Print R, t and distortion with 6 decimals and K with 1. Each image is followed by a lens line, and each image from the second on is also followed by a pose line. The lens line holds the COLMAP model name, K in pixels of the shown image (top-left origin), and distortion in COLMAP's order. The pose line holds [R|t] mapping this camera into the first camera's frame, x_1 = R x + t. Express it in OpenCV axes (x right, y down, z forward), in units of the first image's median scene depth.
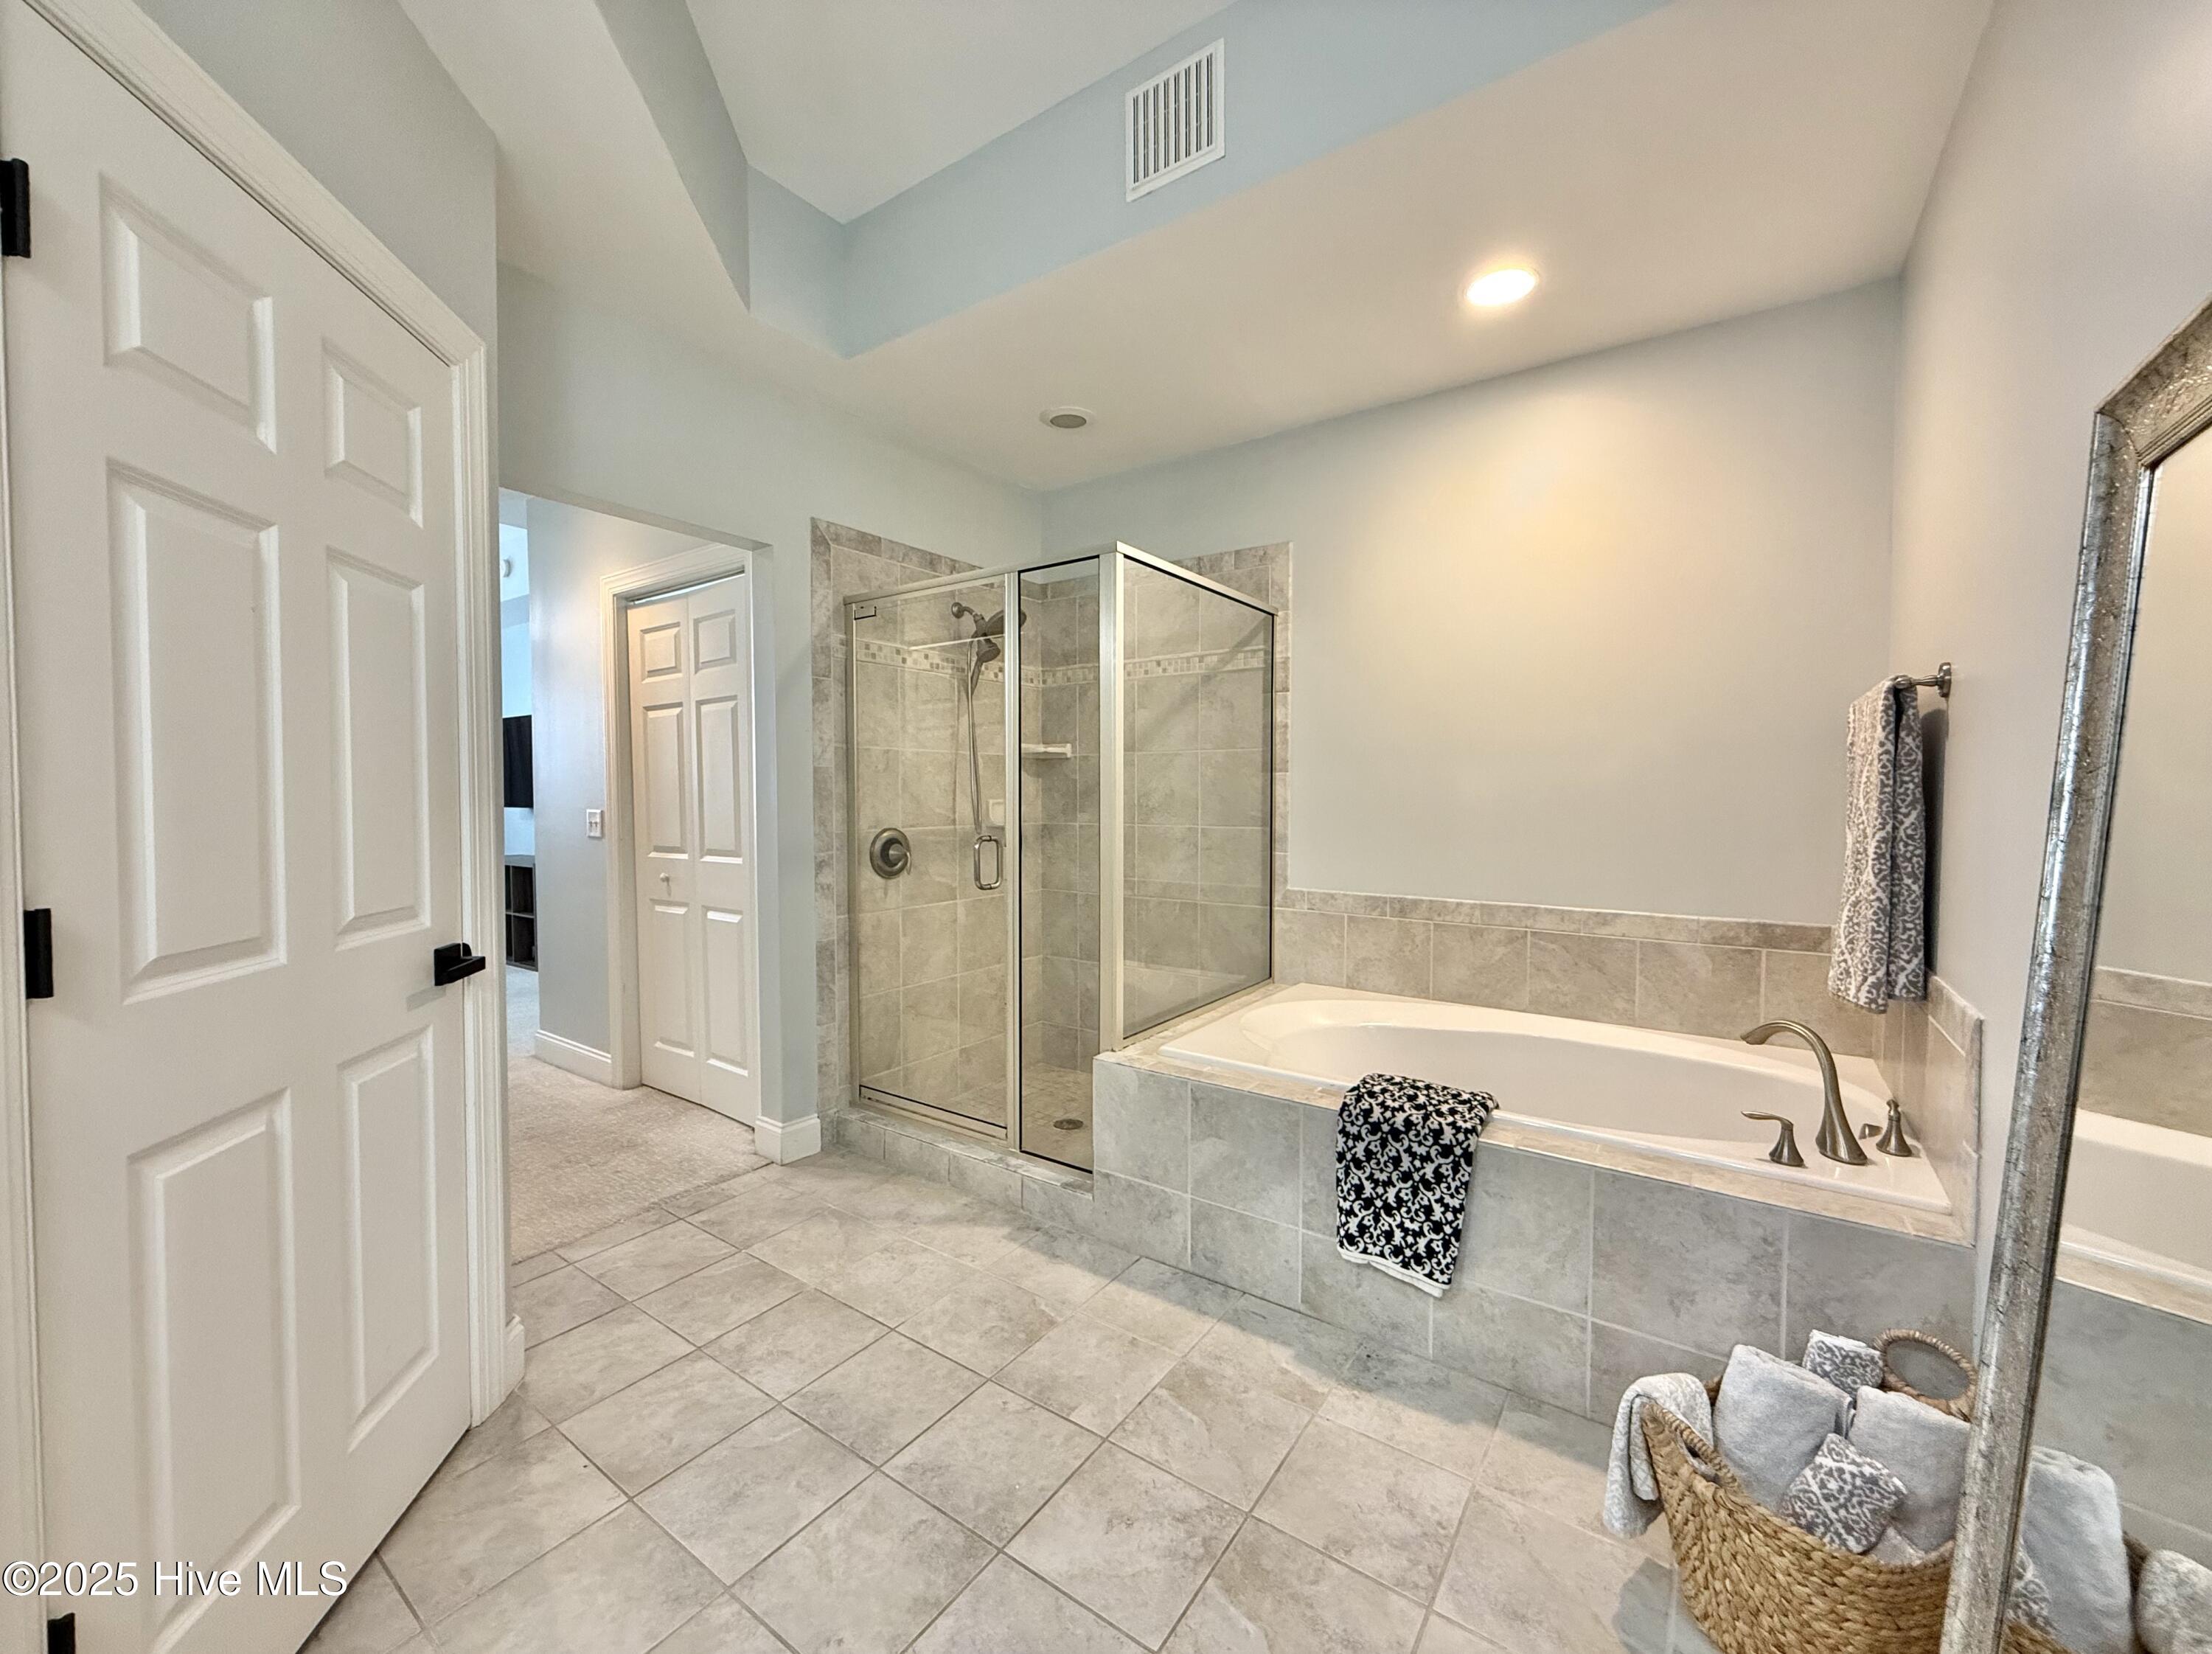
lens RADIAL K [[881.6, 0, 1095.6], [0, 881.6, 825.6], [0, 0, 1]] dist [0.000137, -0.000091]
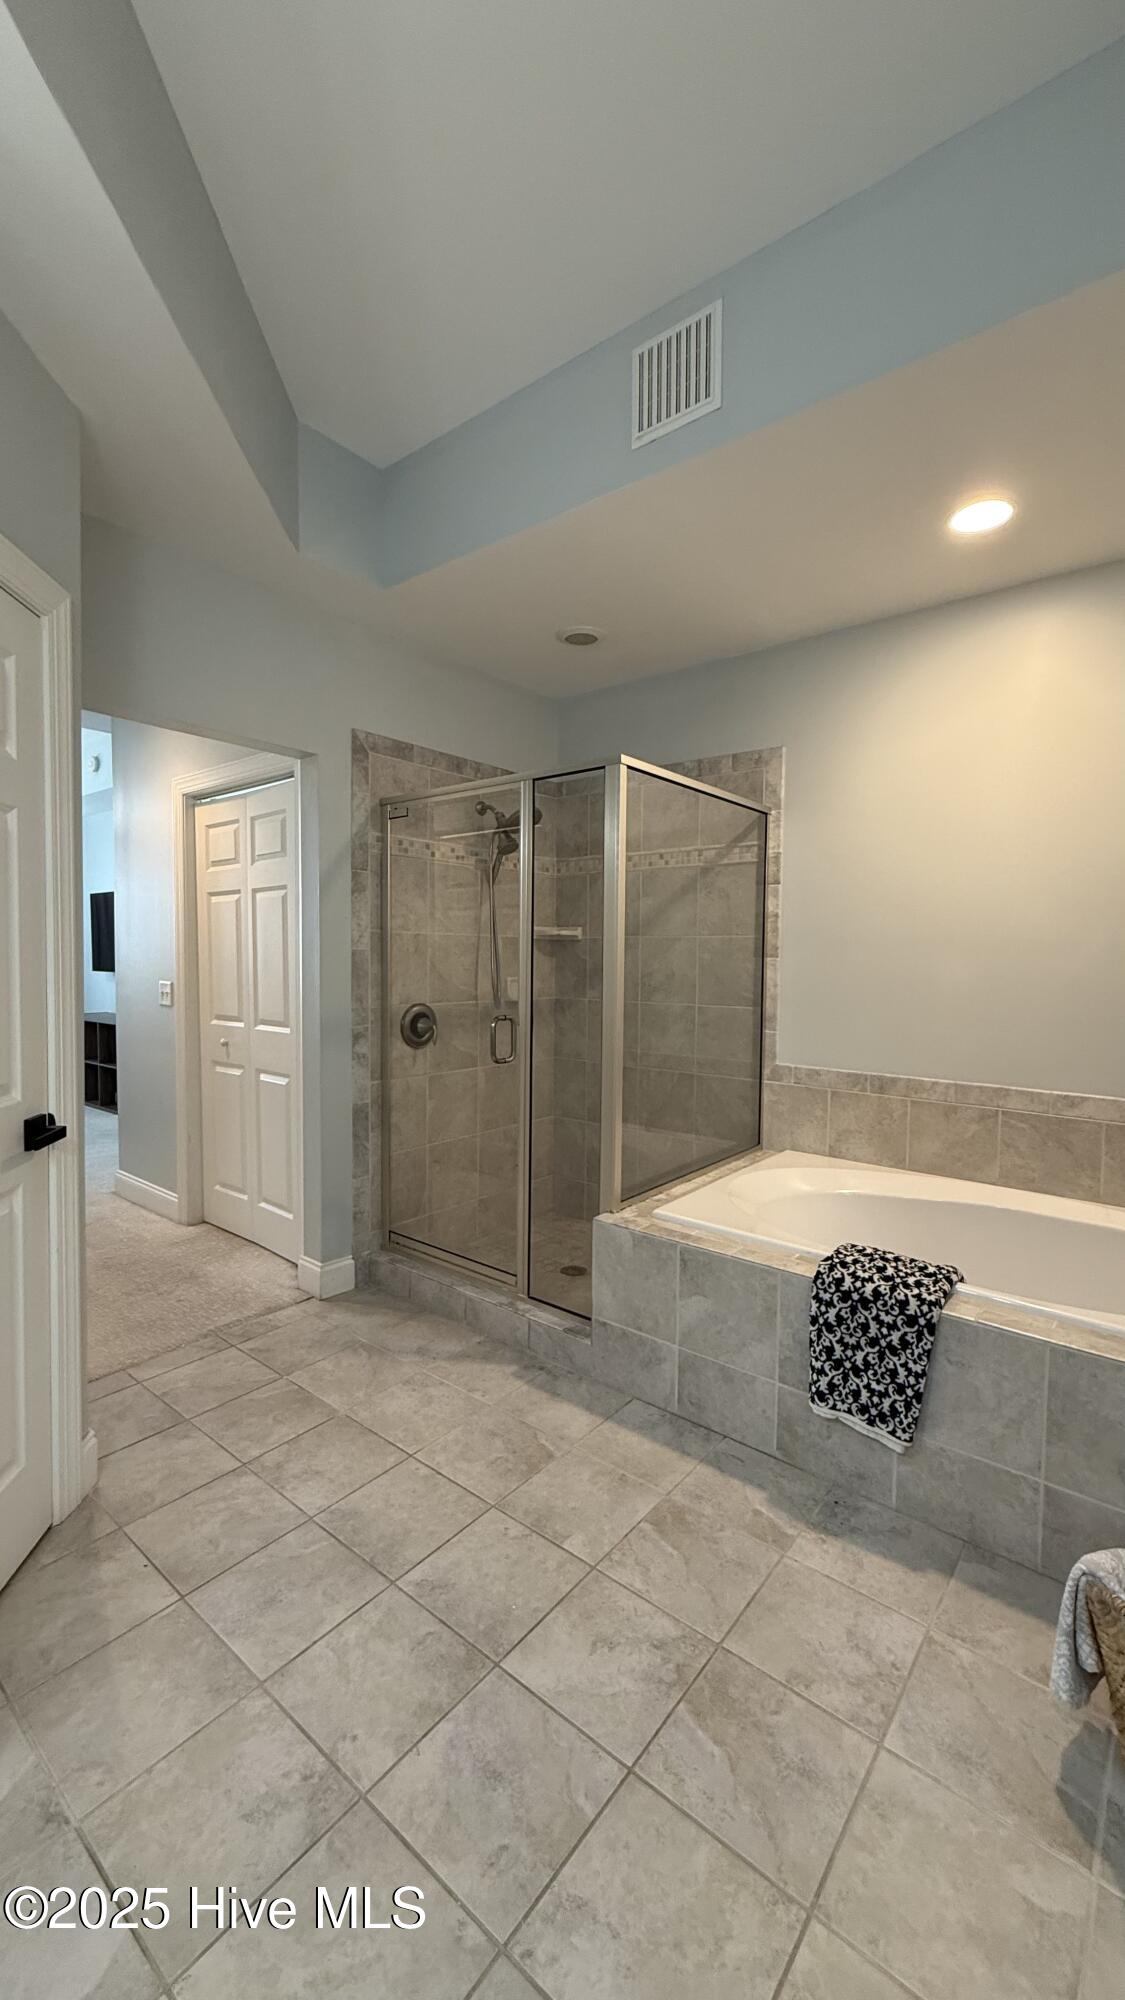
lens RADIAL K [[797.1, 0, 563.2], [0, 797.1, 992.2], [0, 0, 1]] dist [-0.000093, 0.000293]
pose [[0.998083, 0.013848, -0.060326, 0.013453], [-0.013235, 0.999857, 0.010544, -0.026803], [0.060464, -0.009725, 0.998123, -0.005175]]
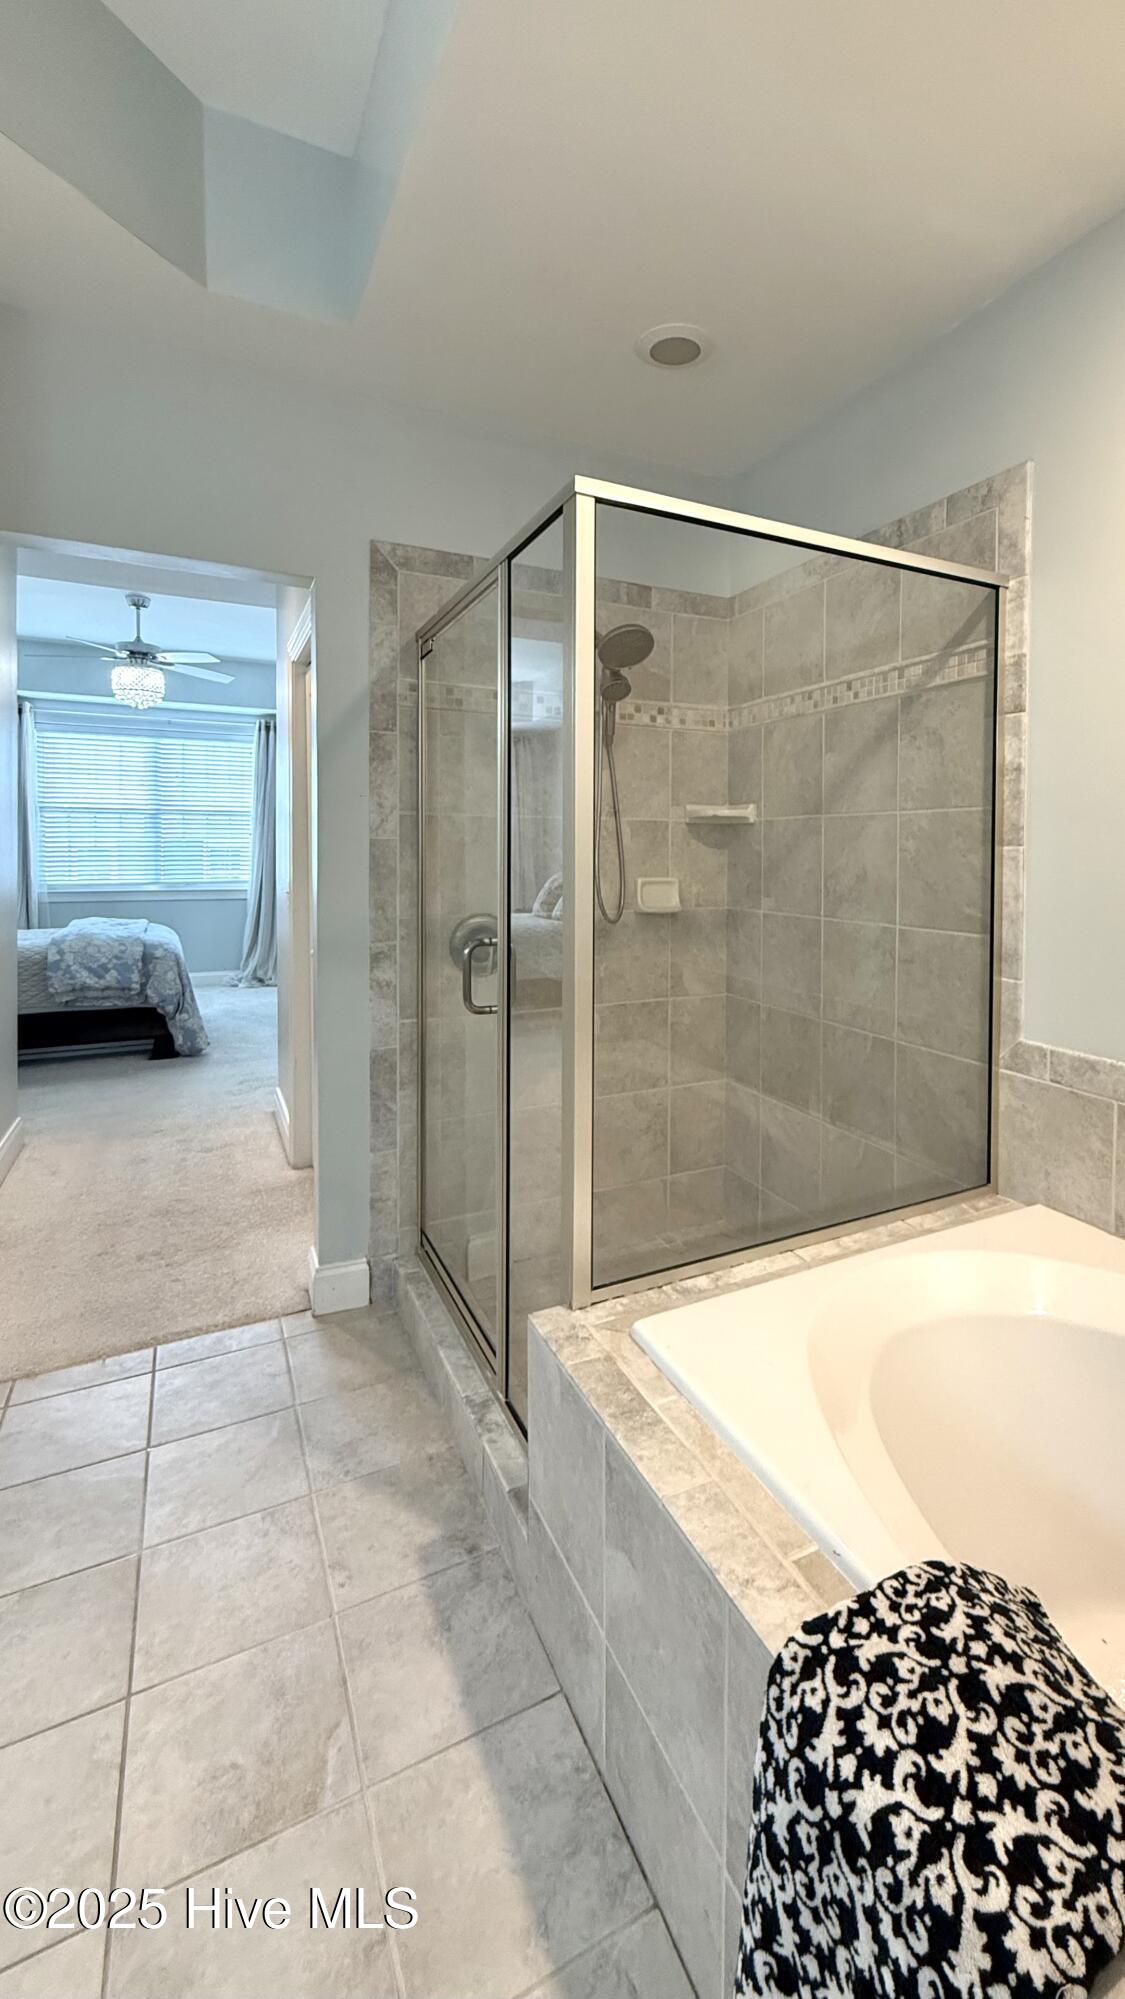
lens RADIAL K [[841.7, 0, 645.5], [0, 841.7, 866.5], [0, 0, 1]] dist [-0.000497, 0.000238]
pose [[0.893215, 0.014482, -0.449397, 0.268948], [-0.022346, 0.999676, -0.012200, -0.037027], [0.449074, 0.020939, 0.893249, 0.408492]]
